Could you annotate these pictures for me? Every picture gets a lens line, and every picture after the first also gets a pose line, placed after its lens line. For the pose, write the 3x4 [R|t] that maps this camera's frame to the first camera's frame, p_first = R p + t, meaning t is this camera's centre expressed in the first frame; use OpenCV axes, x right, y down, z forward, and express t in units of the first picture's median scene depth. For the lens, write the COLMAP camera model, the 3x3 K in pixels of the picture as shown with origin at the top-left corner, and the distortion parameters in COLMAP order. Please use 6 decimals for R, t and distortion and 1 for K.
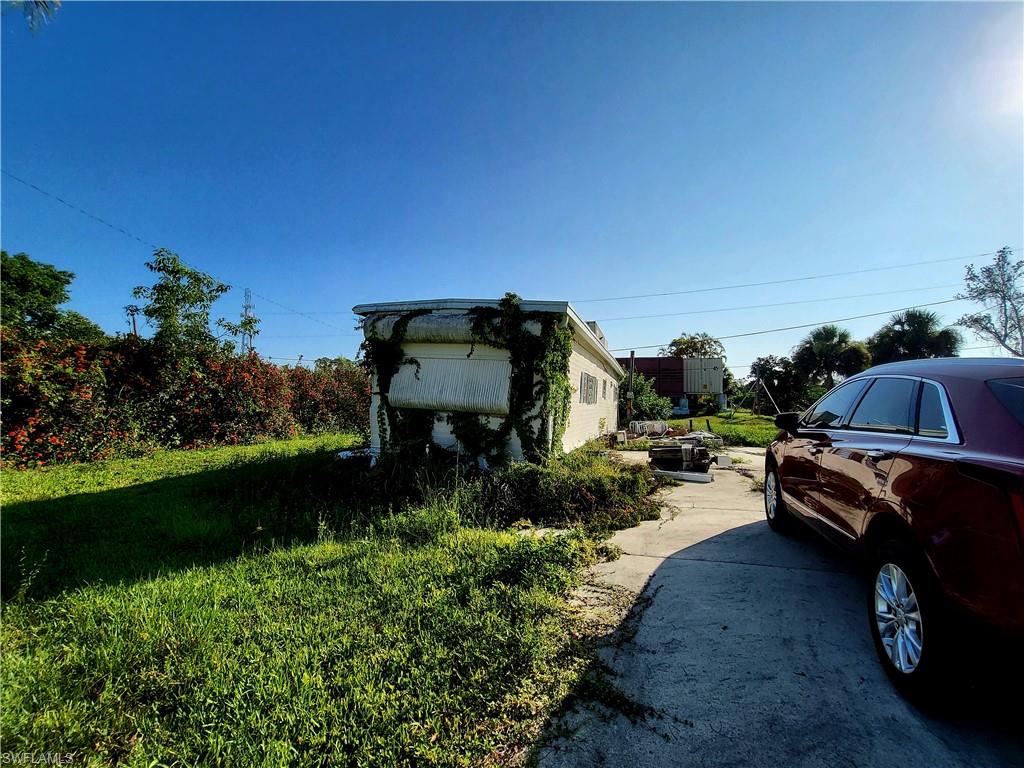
lens RADIAL K [[443.5, 0, 513.4], [0, 443.5, 395.4], [0, 0, 1]] dist [-0.001032, -0.000034]
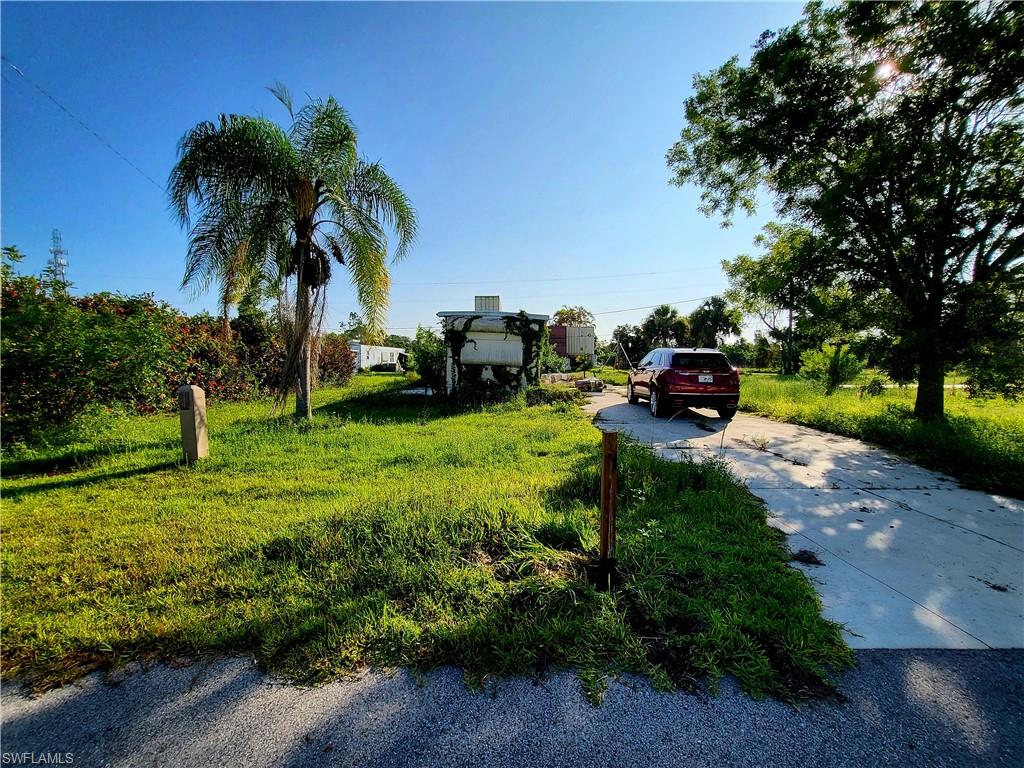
lens RADIAL K [[400.5, 0, 512.3], [0, 400.5, 386.9], [0, 0, 1]] dist [-0.001813, 0.000621]
pose [[0.968988, -0.026273, 0.245706, -0.455123], [0.007360, 0.996959, 0.077580, -0.006388], [-0.246997, -0.073365, 0.966235, -0.757431]]
